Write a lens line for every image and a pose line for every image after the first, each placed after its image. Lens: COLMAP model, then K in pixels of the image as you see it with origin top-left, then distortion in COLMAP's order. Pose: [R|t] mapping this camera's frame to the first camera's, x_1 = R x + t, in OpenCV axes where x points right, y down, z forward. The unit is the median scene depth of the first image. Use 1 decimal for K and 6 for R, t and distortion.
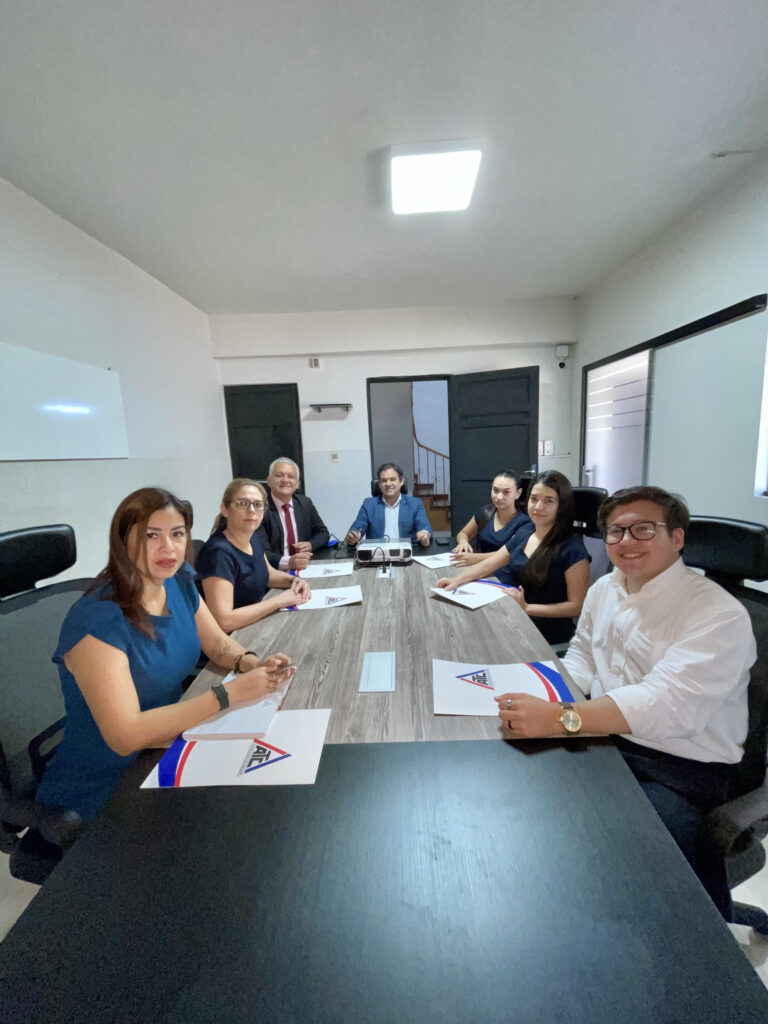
lens RADIAL K [[410.2, 0, 384.0], [0, 410.2, 512.0], [0, 0, 1]] dist [-0.002786, -0.000109]
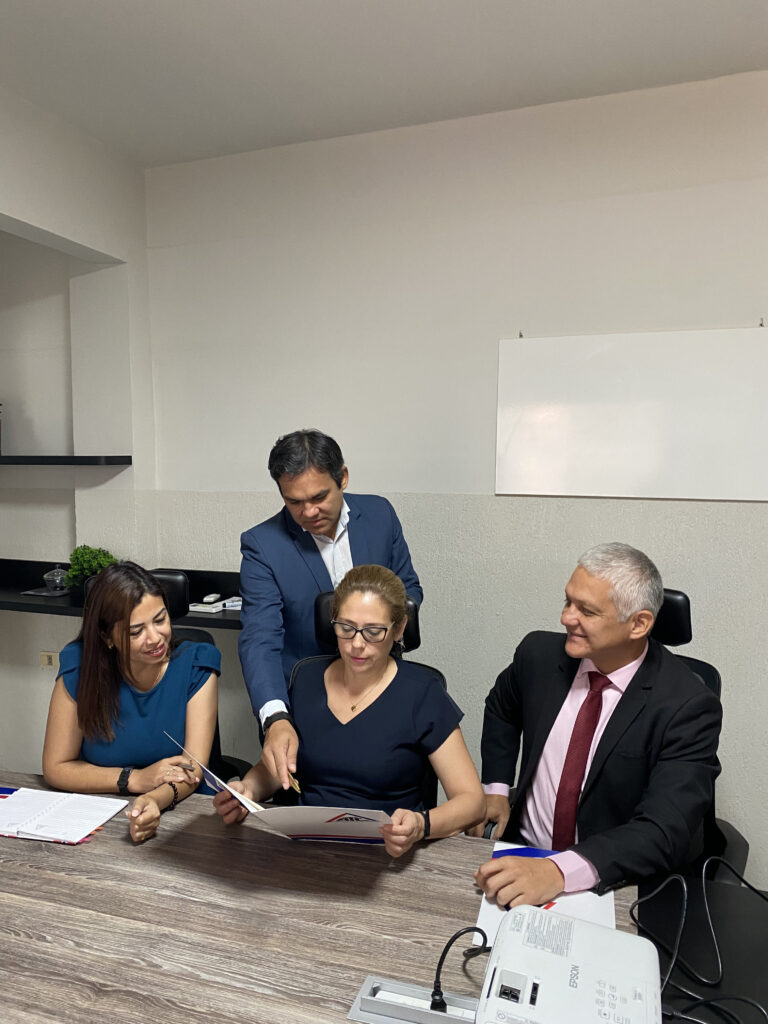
lens RADIAL K [[812.1, 0, 384.0], [0, 812.1, 512.0], [0, 0, 1]] dist [0.003359, 0.005092]
pose [[-0.306442, 0.106143, -0.945953, 0.644610], [-0.129396, 0.979894, 0.151870, -0.346047], [0.943053, 0.168942, -0.286546, 1.400697]]
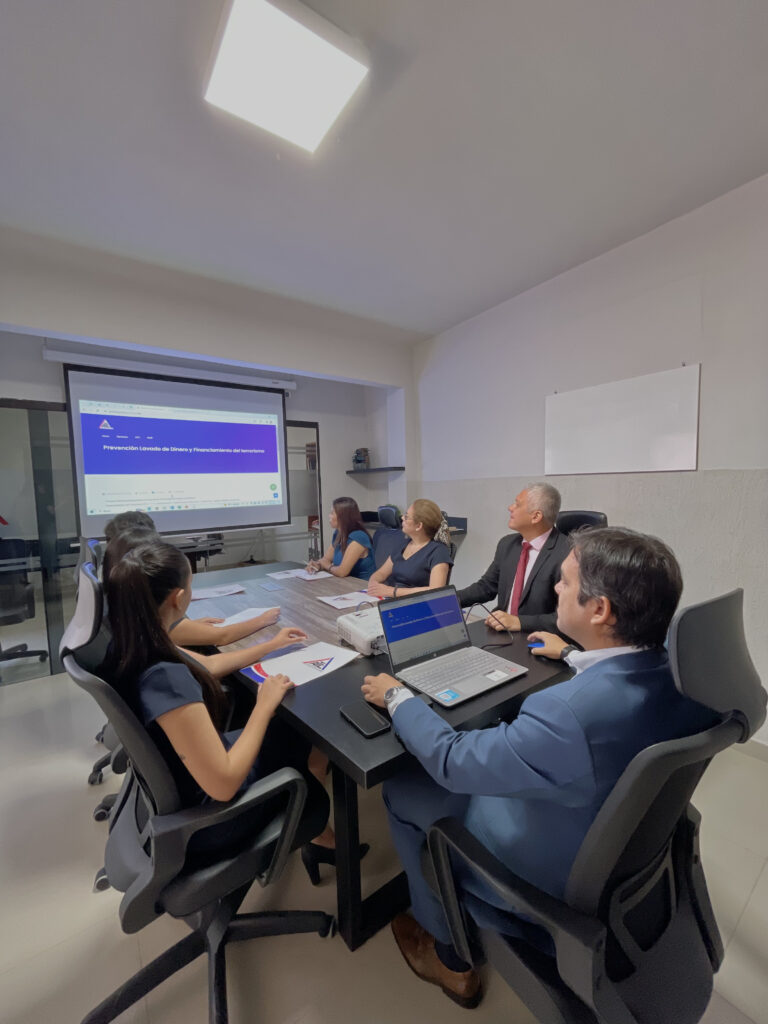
lens RADIAL K [[409.5, 0, 384.0], [0, 409.5, 512.0], [0, 0, 1]] dist [0.000447, -0.000391]
pose [[-0.803531, 0.097516, -0.587221, 0.534230], [-0.023946, 0.980396, 0.195575, -0.315039], [0.594782, 0.171212, -0.785443, 2.145516]]
